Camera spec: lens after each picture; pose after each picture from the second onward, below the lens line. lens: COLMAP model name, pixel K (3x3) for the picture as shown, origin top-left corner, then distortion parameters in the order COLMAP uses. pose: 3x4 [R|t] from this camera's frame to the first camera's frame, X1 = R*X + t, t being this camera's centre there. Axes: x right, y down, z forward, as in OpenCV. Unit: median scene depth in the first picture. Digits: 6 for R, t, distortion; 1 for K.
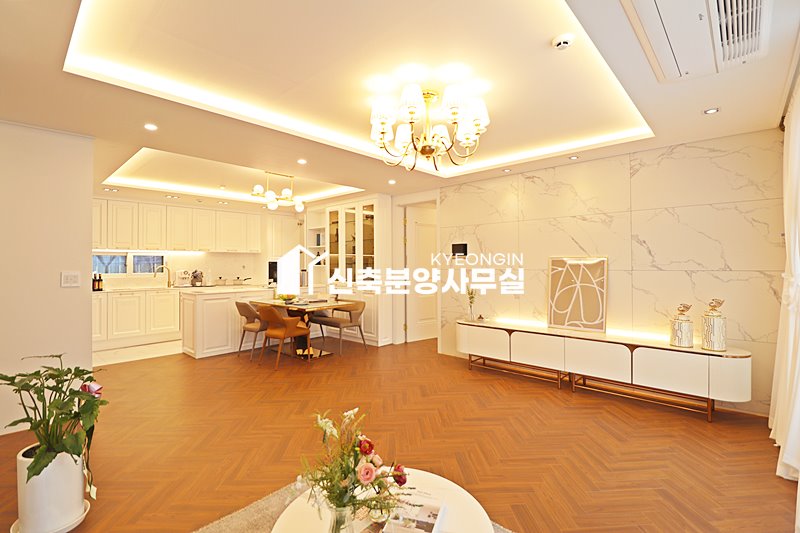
lens RADIAL K [[370.1, 0, 399.8], [0, 370.1, 261.3], [0, 0, 1]] dist [-0.000656, -0.000061]
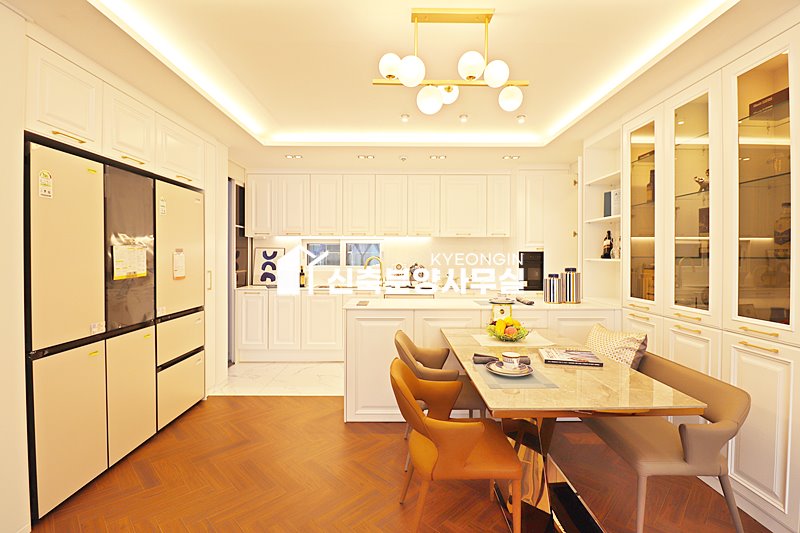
lens RADIAL K [[370.1, 0, 399.8], [0, 370.1, 261.3], [0, 0, 1]] dist [-0.000656, -0.000061]
pose [[0.688102, 0.018861, -0.725368, -0.062277], [0.001326, 0.999628, 0.027250, 0.000885], [0.725612, -0.019713, 0.687821, 0.512394]]
